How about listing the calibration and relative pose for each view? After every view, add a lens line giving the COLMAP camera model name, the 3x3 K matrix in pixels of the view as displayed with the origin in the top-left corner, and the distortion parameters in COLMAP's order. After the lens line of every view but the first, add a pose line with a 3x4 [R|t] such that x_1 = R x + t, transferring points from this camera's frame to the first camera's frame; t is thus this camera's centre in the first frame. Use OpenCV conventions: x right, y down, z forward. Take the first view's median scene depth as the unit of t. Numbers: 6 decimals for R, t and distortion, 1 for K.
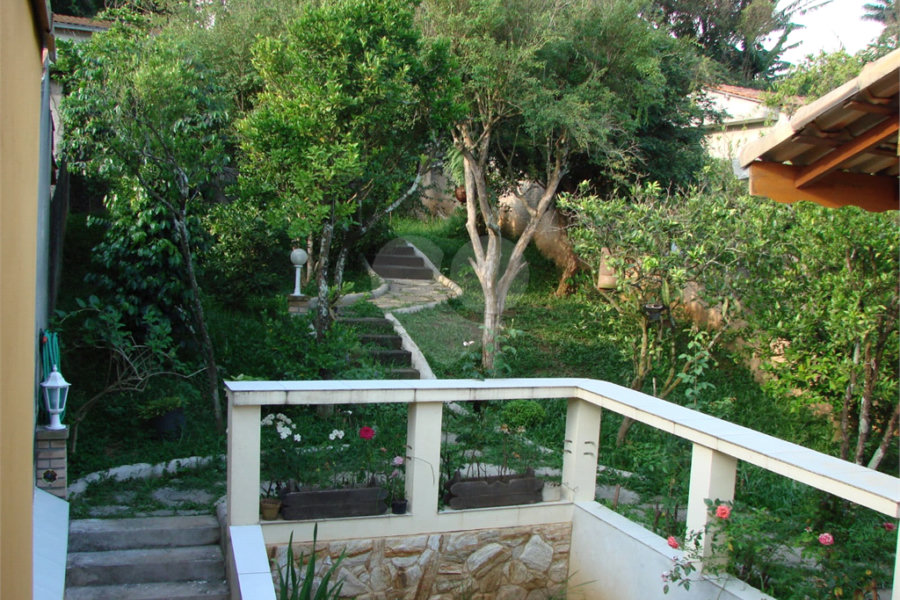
lens RADIAL K [[976.5, 0, 450.0], [0, 976.5, 300.0], [0, 0, 1]] dist [-0.205044, 0.301335]
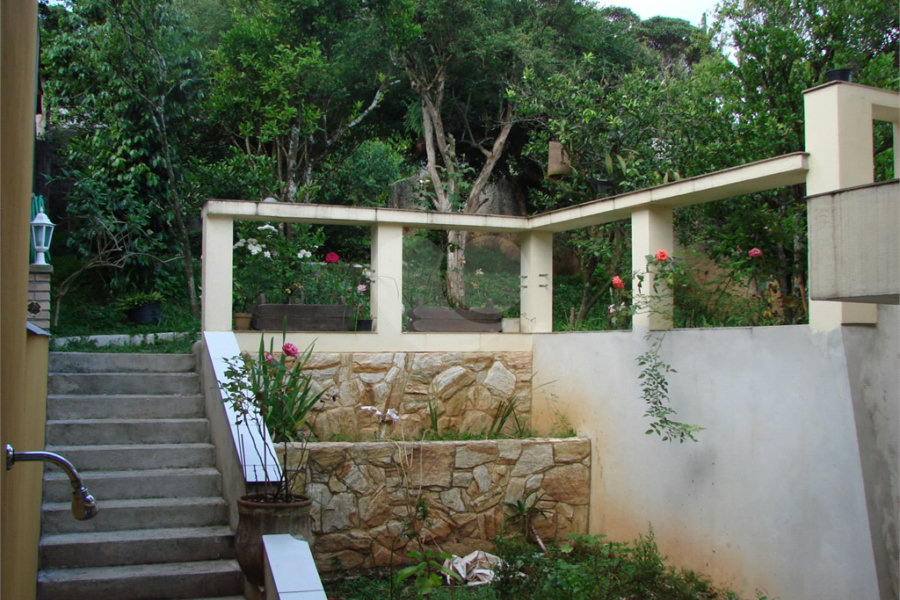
lens RADIAL K [[976.5, 0, 450.0], [0, 976.5, 300.0], [0, 0, 1]] dist [-0.205044, 0.301335]
pose [[0.998748, -0.043177, 0.025279, 0.013899], [0.046018, 0.991038, -0.125405, 0.314985], [-0.019638, 0.126411, 0.991784, -0.056725]]
